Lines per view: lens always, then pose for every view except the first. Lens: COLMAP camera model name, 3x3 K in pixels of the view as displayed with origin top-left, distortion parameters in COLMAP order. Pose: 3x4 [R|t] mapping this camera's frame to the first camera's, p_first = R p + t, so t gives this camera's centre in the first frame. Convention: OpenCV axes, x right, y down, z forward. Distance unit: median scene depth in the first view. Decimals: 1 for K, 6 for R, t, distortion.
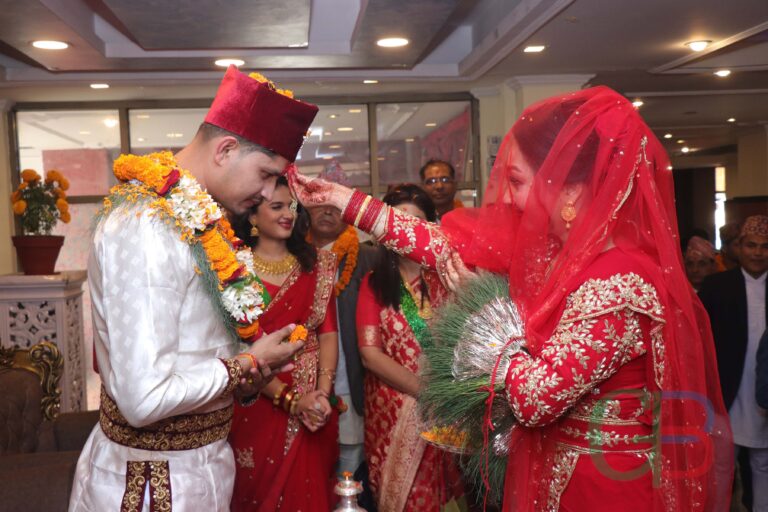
lens RADIAL K [[940.7, 0, 387.1], [0, 940.7, 259.8], [0, 0, 1]] dist [0.066119, 0.000000]
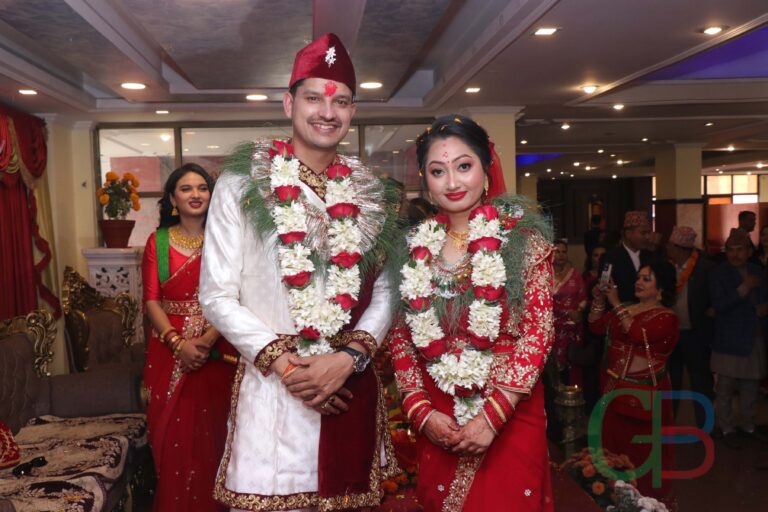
lens RADIAL K [[849.9, 0, 382.0], [0, 849.9, 259.2], [0, 0, 1]] dist [0.058917, 0.000000]
pose [[0.999838, 0.012191, -0.013254, 0.035730], [-0.012163, 0.999924, 0.002165, 0.024527], [0.013279, -0.002004, 0.999910, -0.239507]]
